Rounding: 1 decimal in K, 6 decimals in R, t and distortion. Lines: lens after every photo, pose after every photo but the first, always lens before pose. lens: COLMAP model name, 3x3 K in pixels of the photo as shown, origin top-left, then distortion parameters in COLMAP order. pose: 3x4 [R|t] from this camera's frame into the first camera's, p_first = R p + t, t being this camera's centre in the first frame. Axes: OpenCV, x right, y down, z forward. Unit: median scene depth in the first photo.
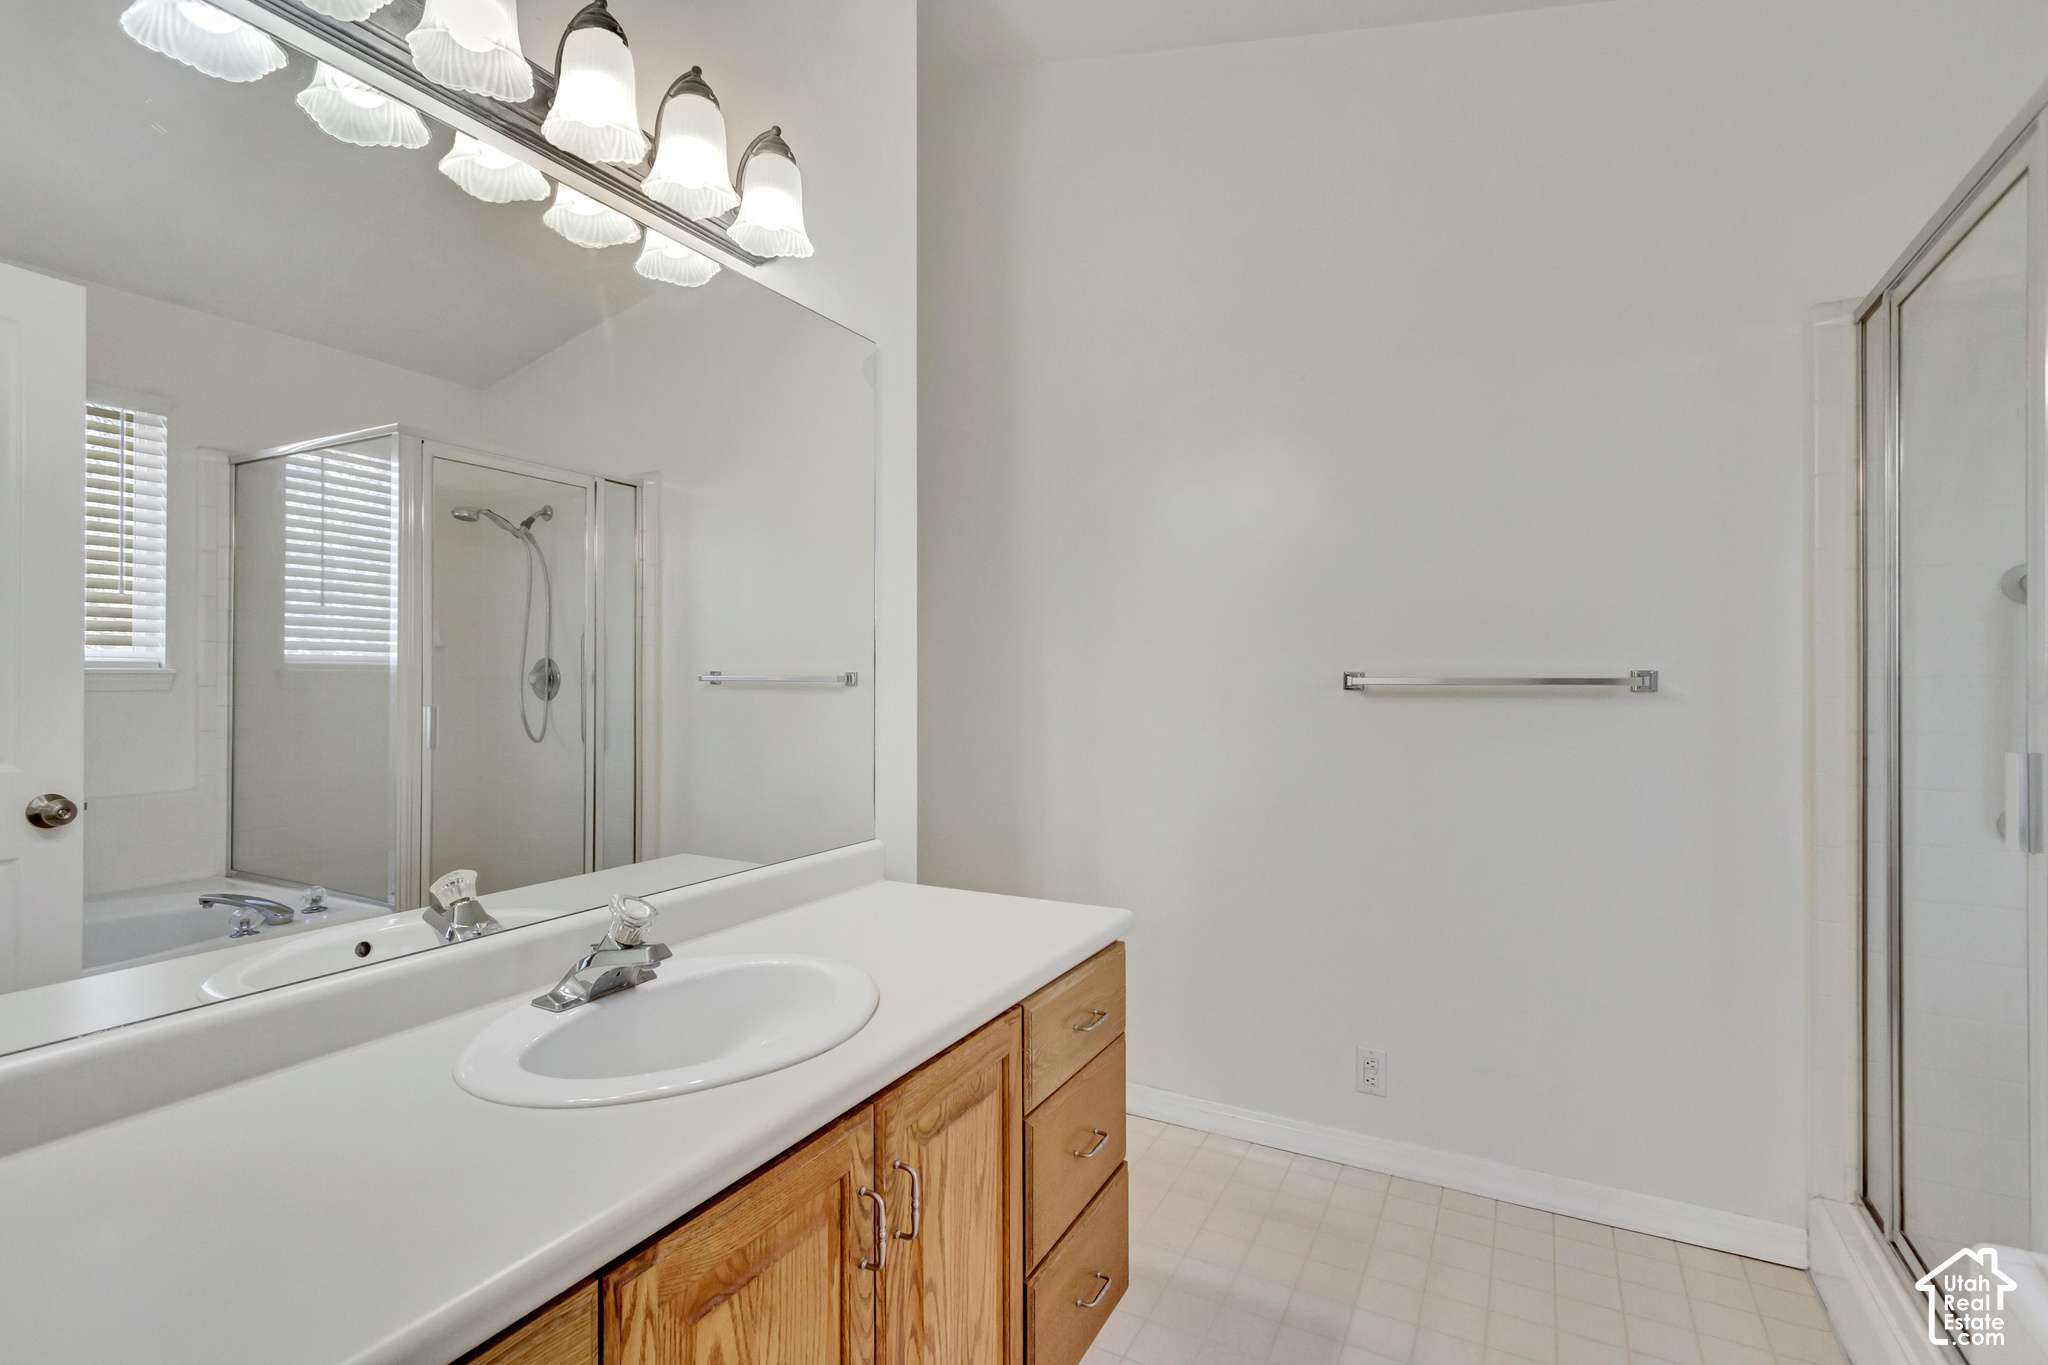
lens RADIAL K [[935.7, 0, 1023.2], [0, 935.7, 679.0], [0, 0, 1]] dist [-0.002033, -0.000200]
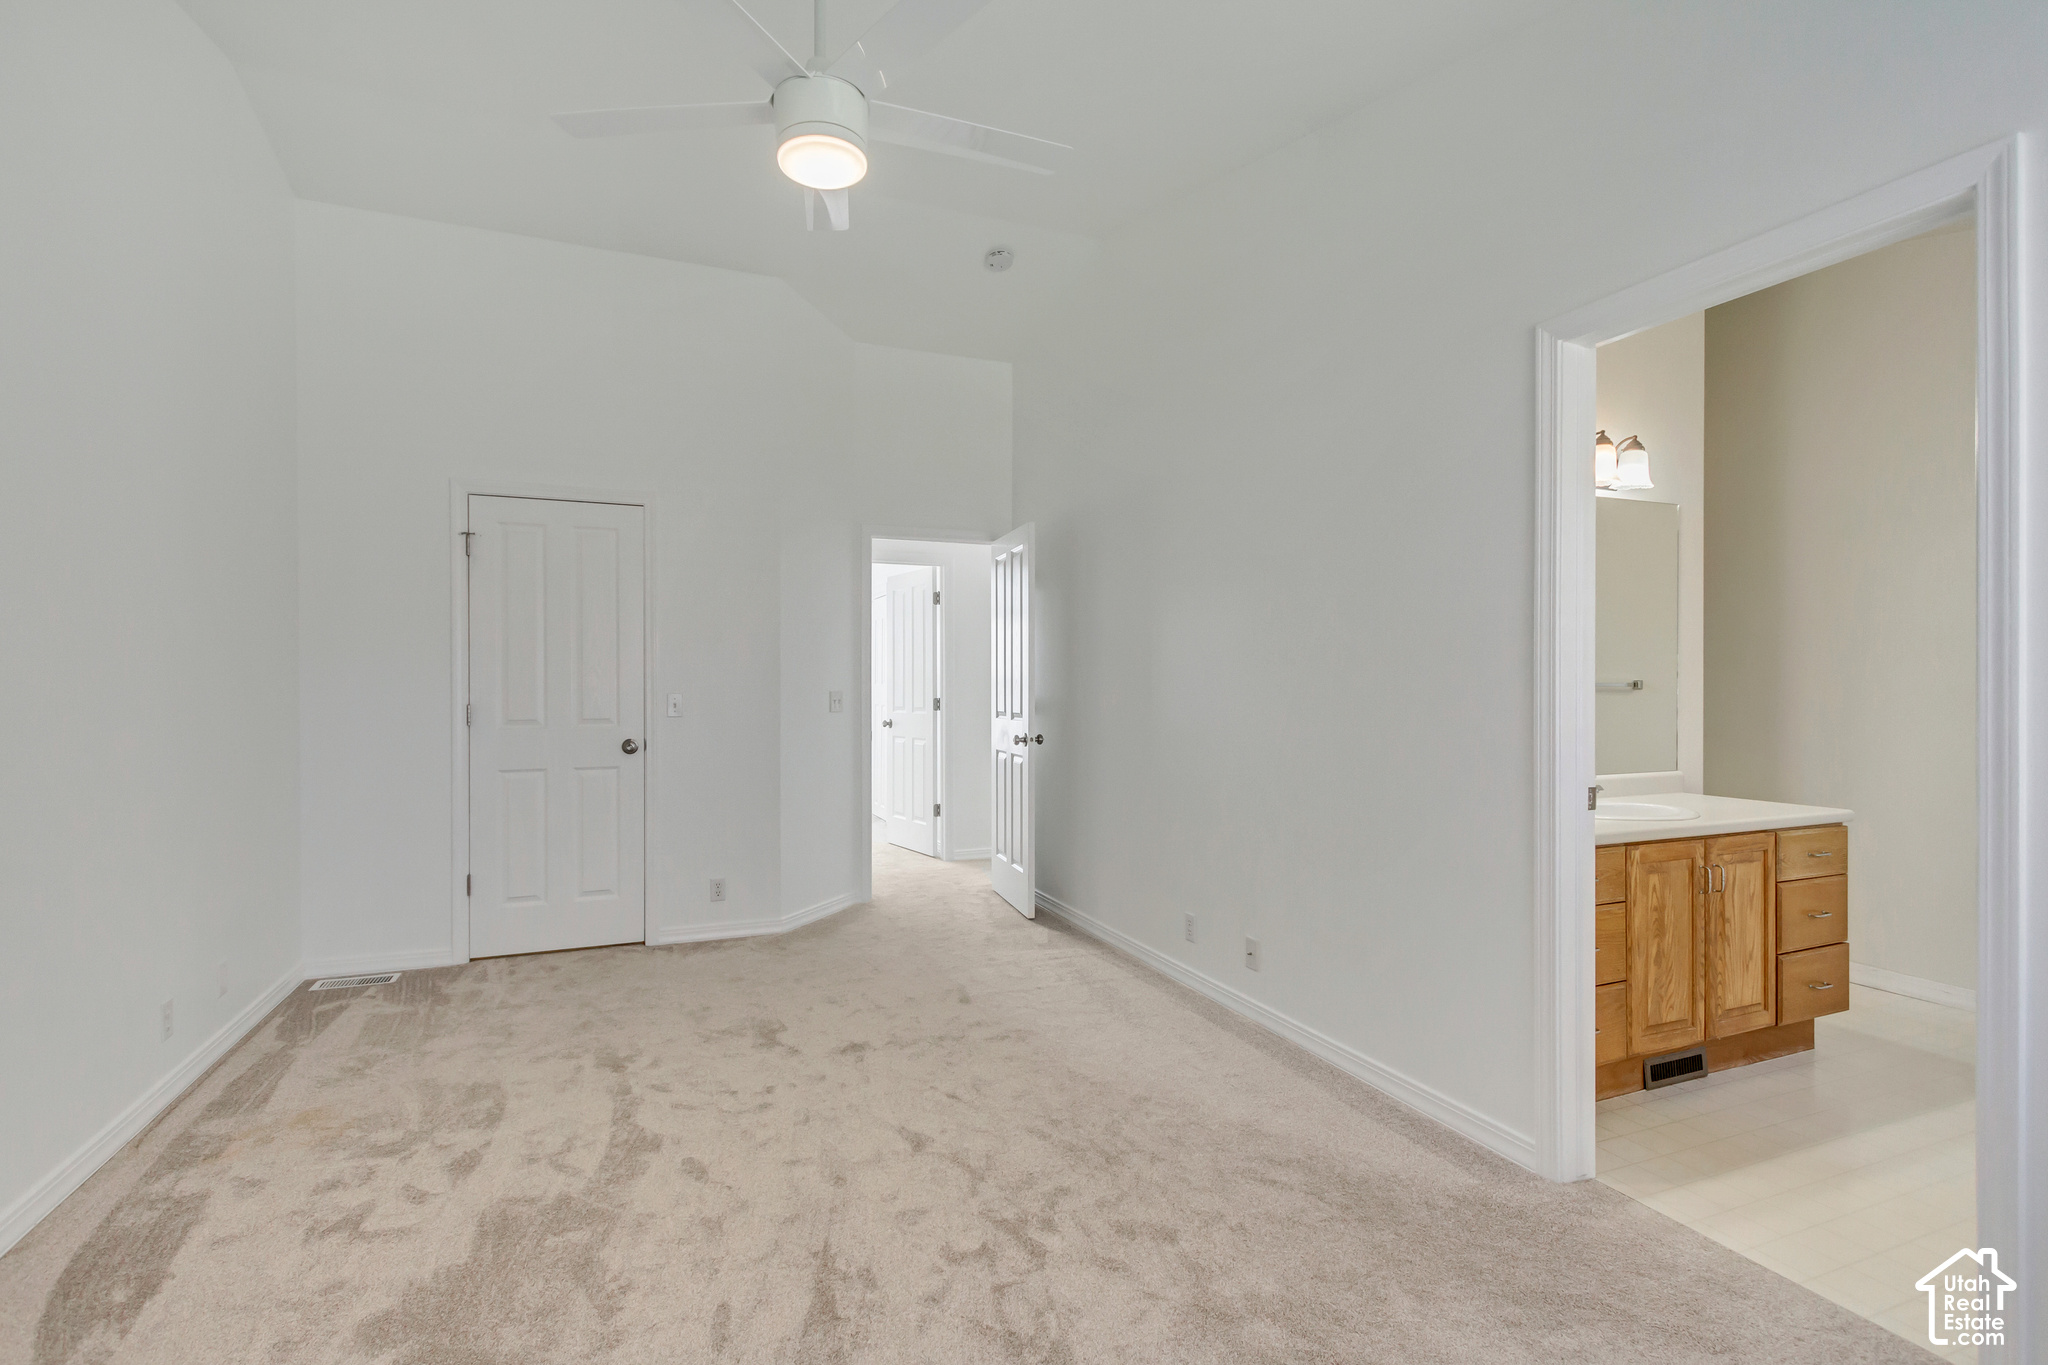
lens RADIAL K [[935.7, 0, 1021.4], [0, 935.7, 691.2], [0, 0, 1]] dist [-0.002033, -0.000200]
pose [[0.768771, 0.001004, -0.639523, 0.043479], [0.002181, 0.999989, 0.004192, 0.004328], [0.639520, -0.004618, 0.768760, -1.964659]]
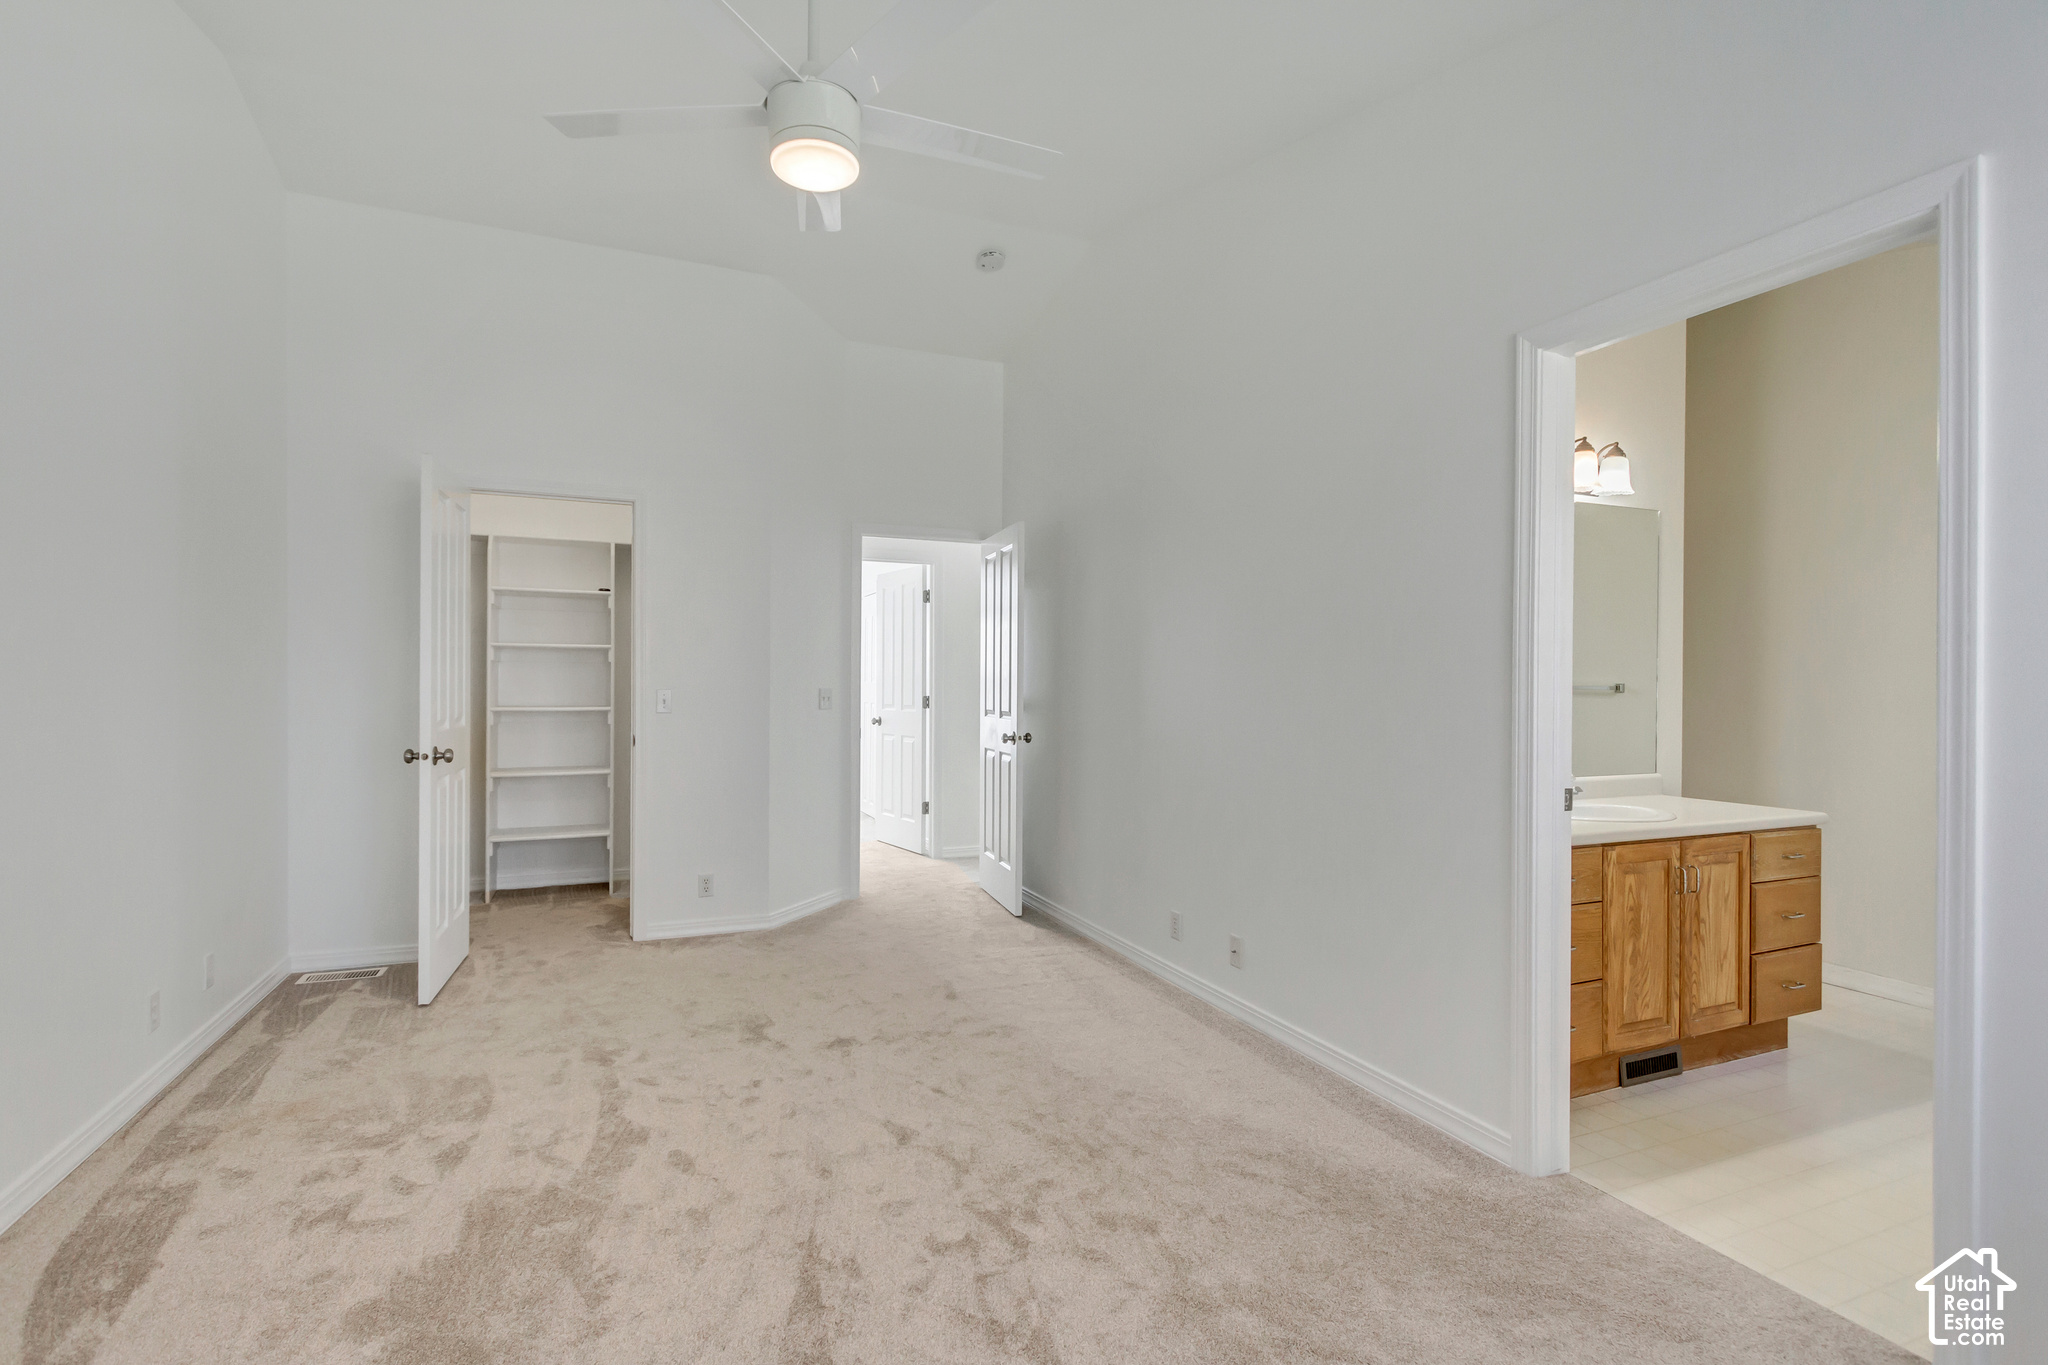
lens RADIAL K [[935.7, 0, 1017.7], [0, 935.7, 690.6], [0, 0, 1]] dist [-0.002033, -0.000200]
pose [[0.773225, 0.007371, -0.634089, 0.062818], [-0.005326, 0.999973, 0.005130, 0.004161], [0.634109, -0.000589, 0.773243, -1.979924]]
